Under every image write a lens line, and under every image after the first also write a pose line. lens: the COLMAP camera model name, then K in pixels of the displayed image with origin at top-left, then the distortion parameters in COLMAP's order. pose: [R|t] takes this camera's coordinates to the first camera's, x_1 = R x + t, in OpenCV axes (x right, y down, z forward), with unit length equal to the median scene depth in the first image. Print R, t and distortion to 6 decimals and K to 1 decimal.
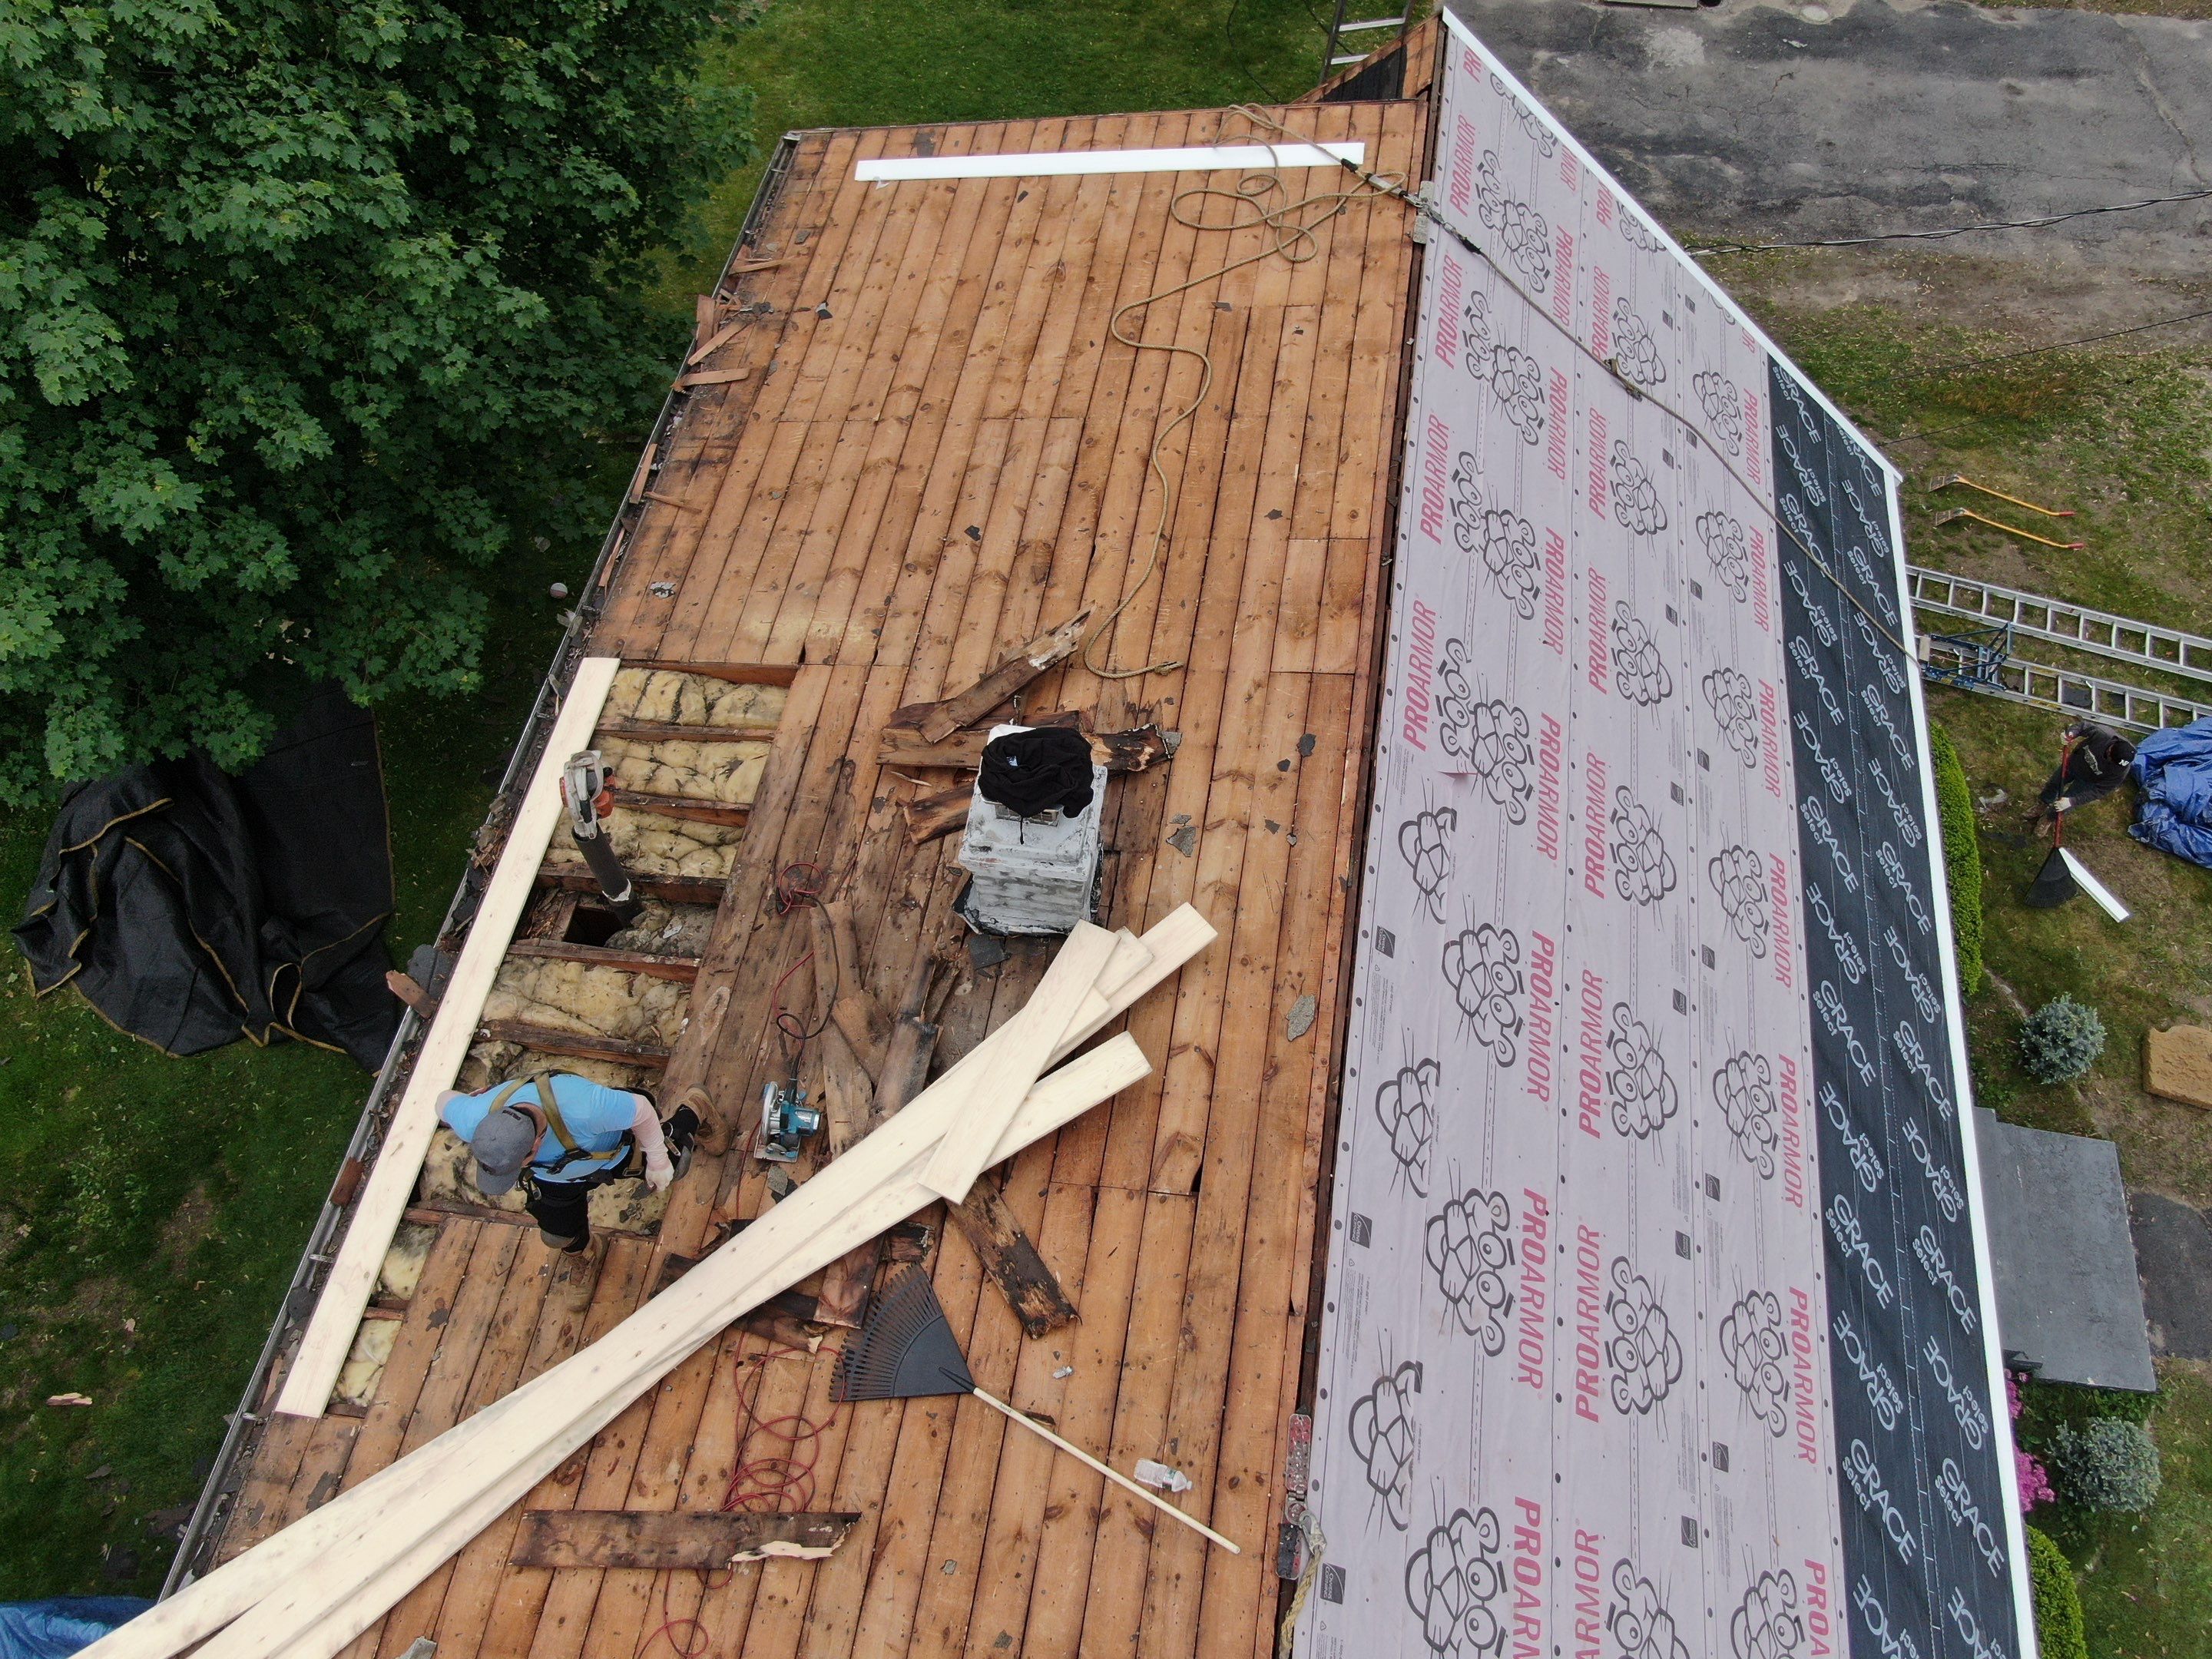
lens RADIAL K [[1599.9, 0, 1102.9], [0, 1599.9, 830.6], [0, 0, 1]] dist [-0.019920, 0.009101]
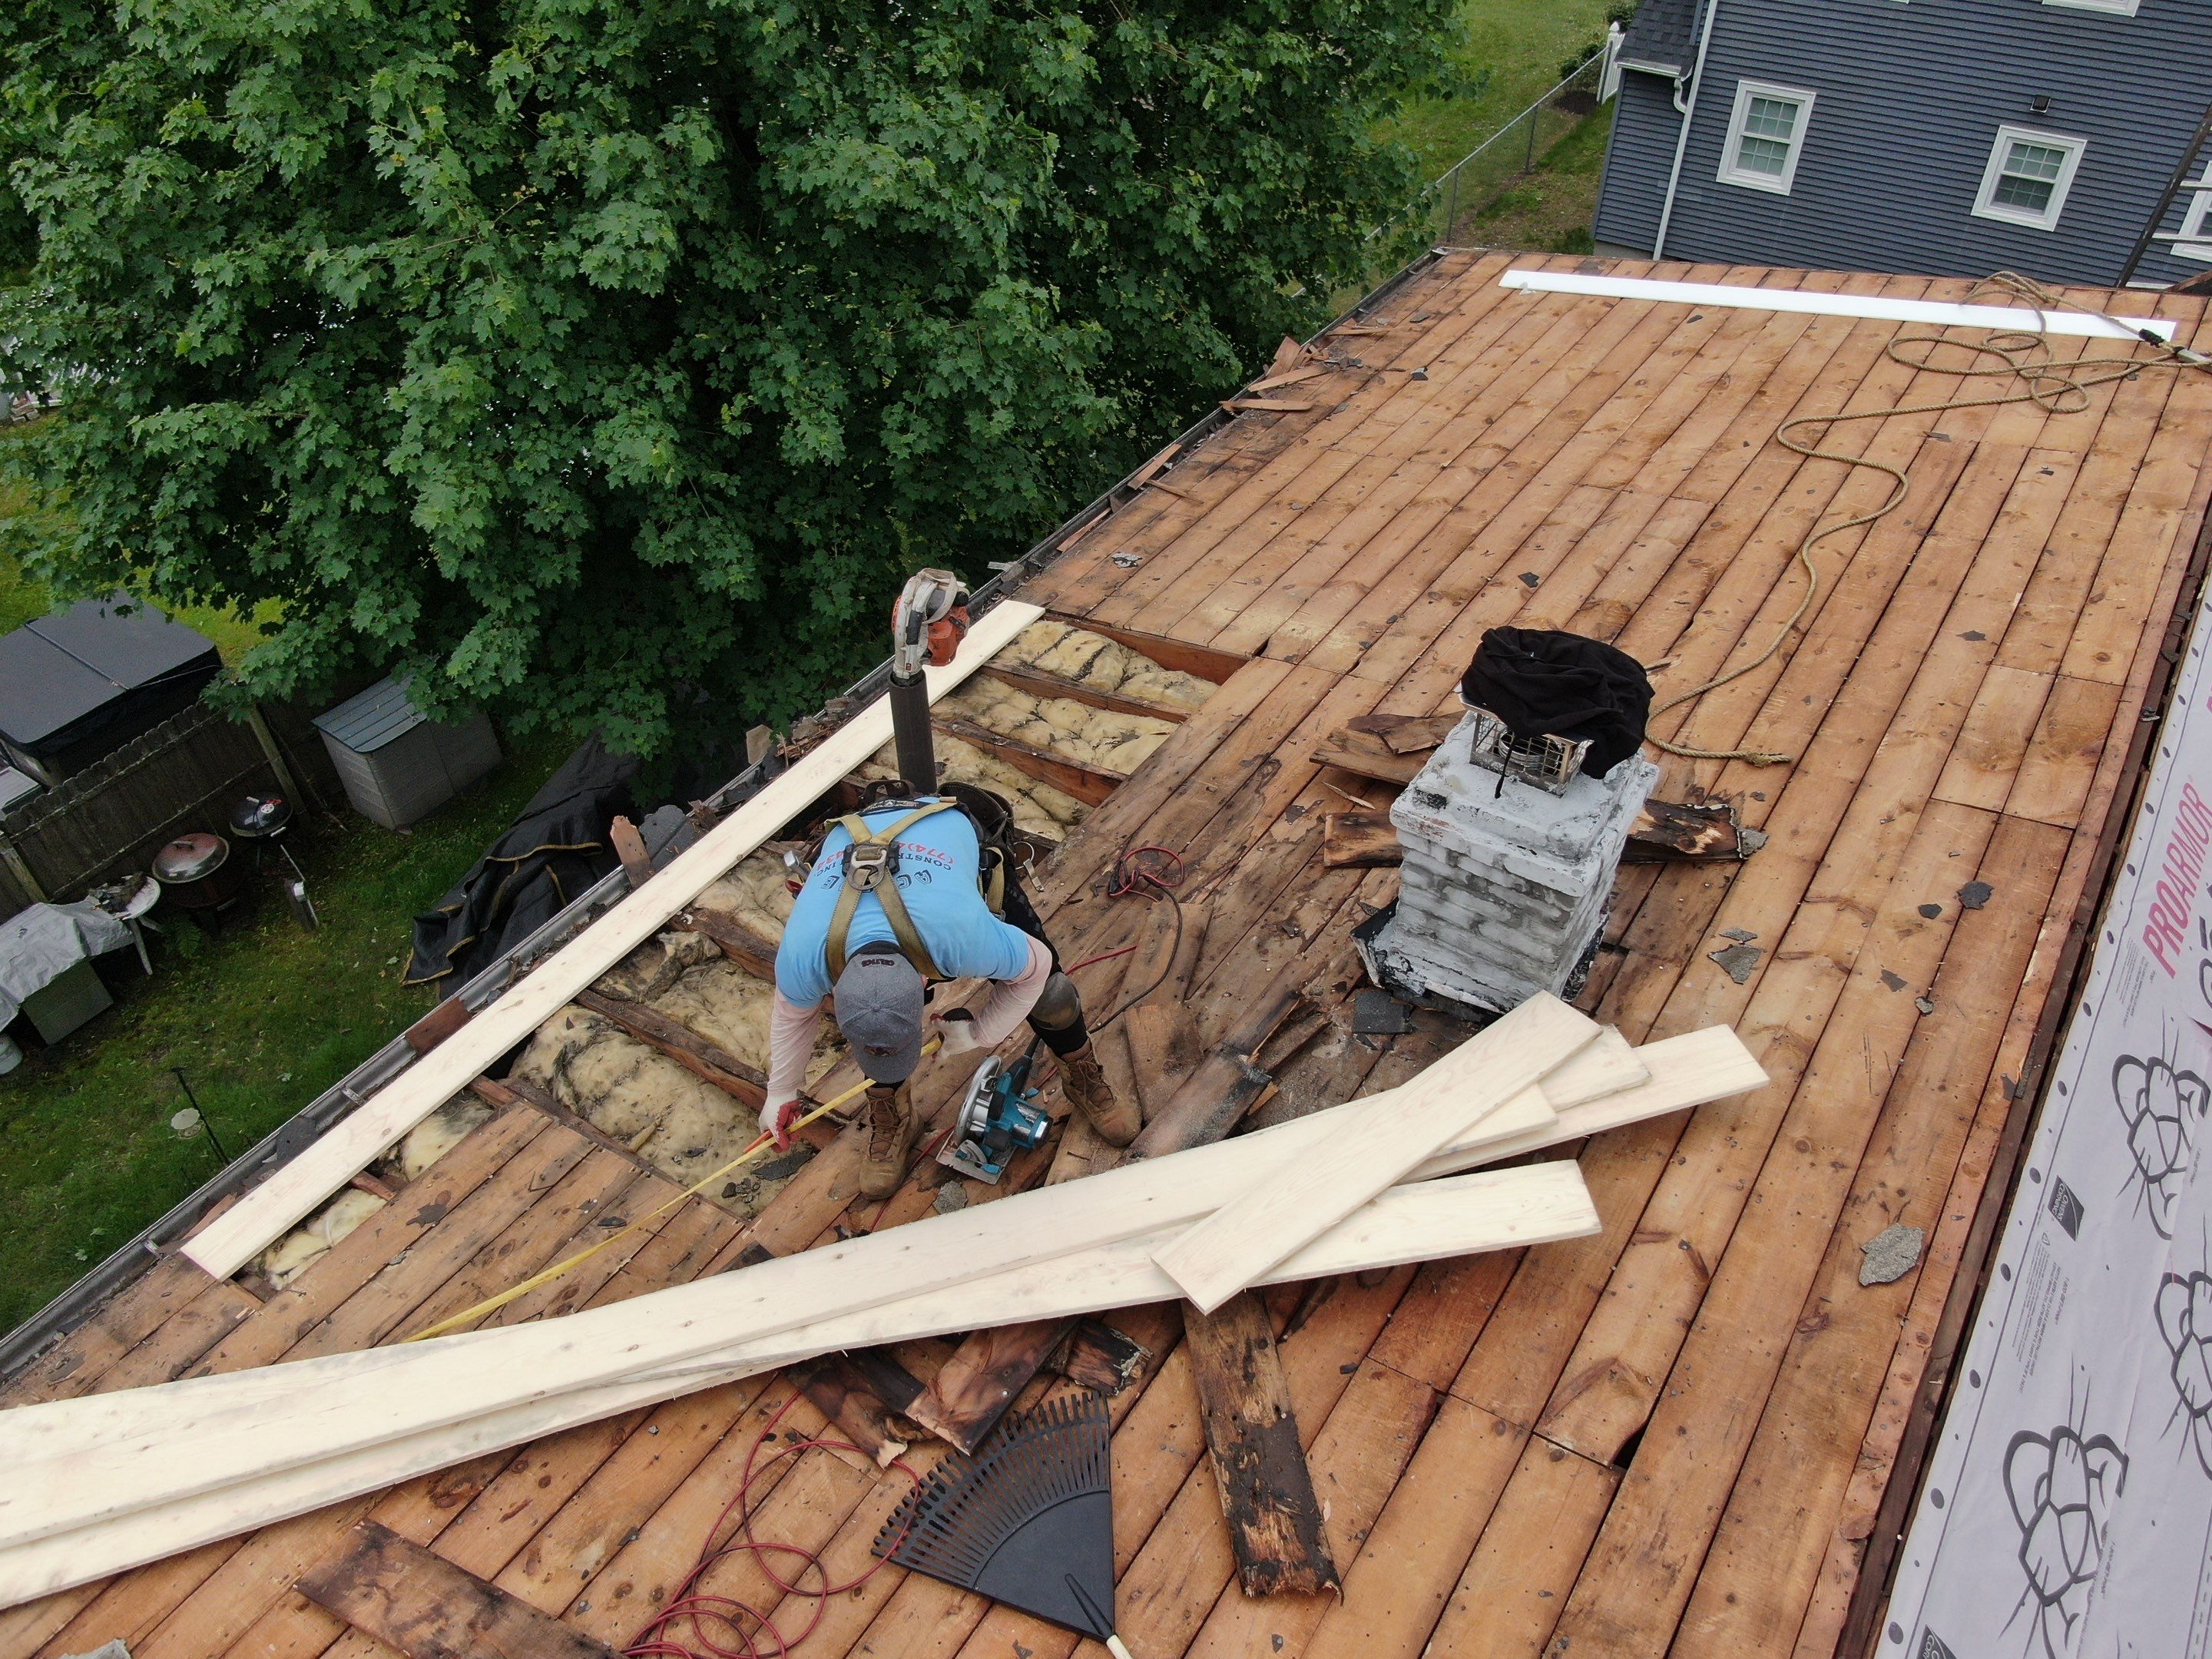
lens RADIAL K [[1599.9, 0, 1102.9], [0, 1599.9, 830.6], [0, 0, 1]] dist [-0.019920, 0.009101]
pose [[0.906784, 0.281161, -0.314151, 0.006611], [-0.358877, 0.905811, -0.225195, 0.173444], [0.221245, 0.316945, 0.922278, 0.323311]]
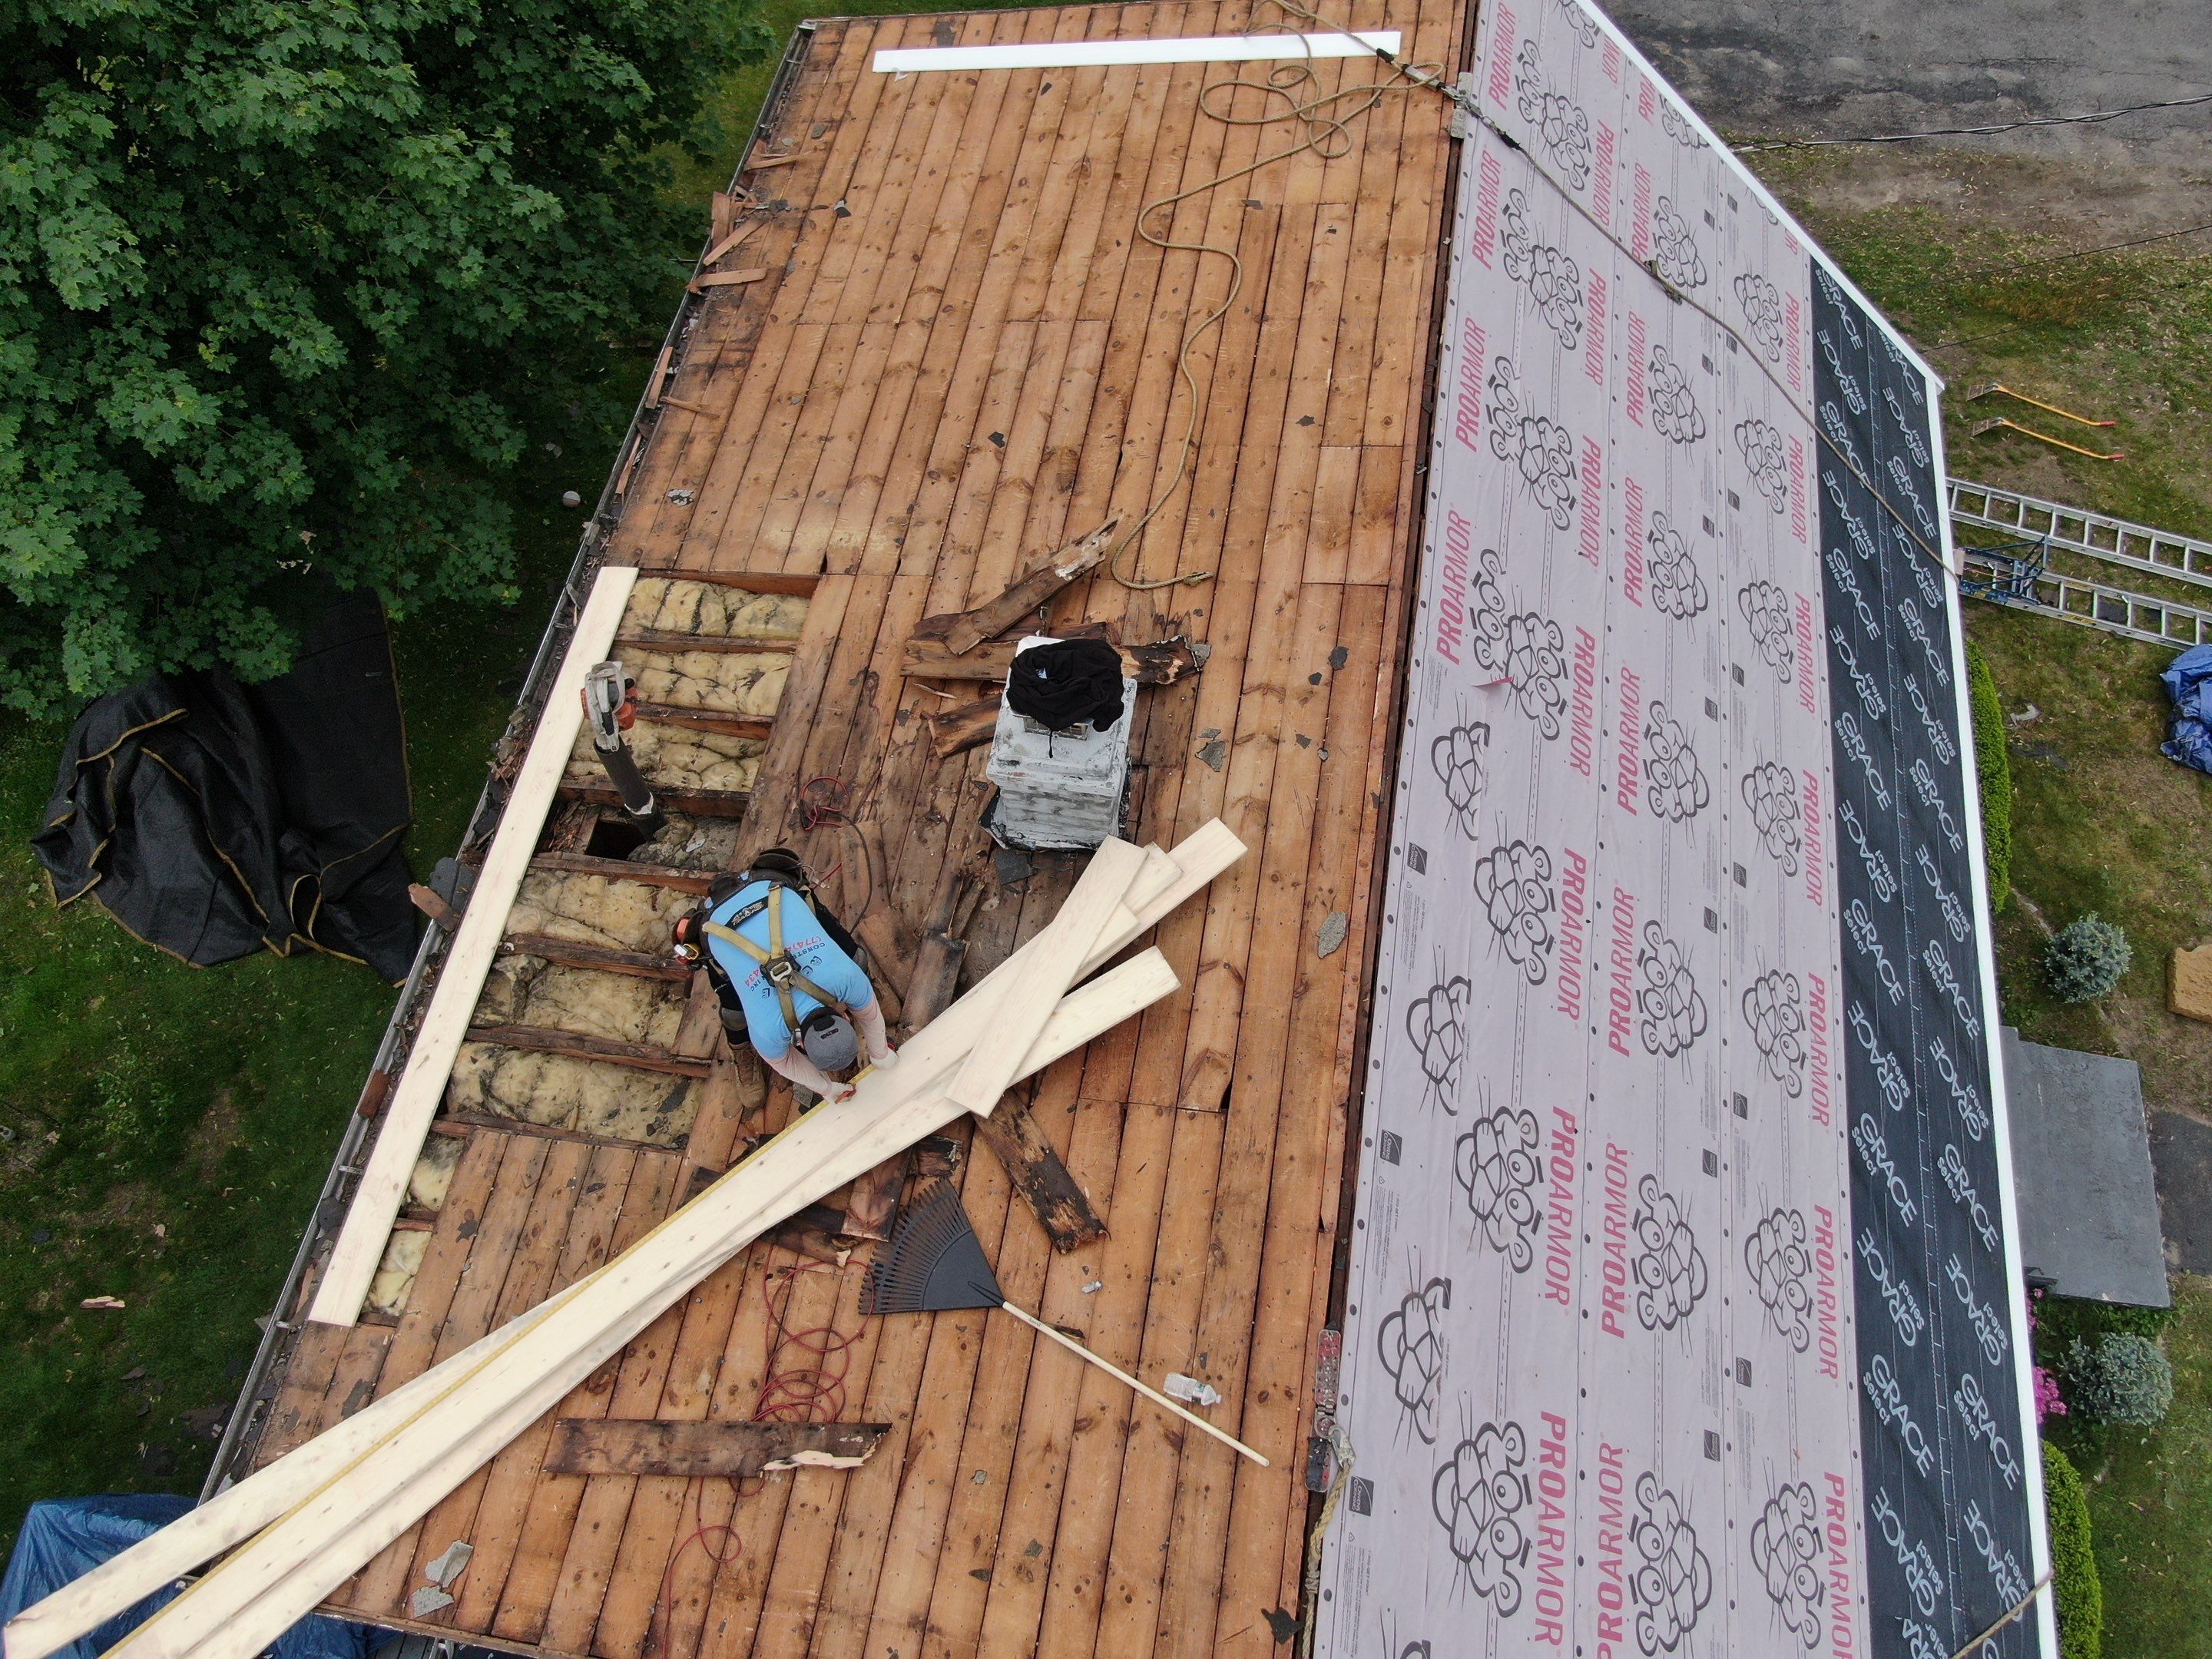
lens RADIAL K [[1599.9, 0, 1102.9], [0, 1599.9, 830.6], [0, 0, 1]] dist [-0.019920, 0.009101]
pose [[0.999967, 0.003839, -0.007177, -0.009229], [-0.003443, 0.998514, 0.054391, -0.000595], [0.007375, -0.054364, 0.998494, 0.011914]]
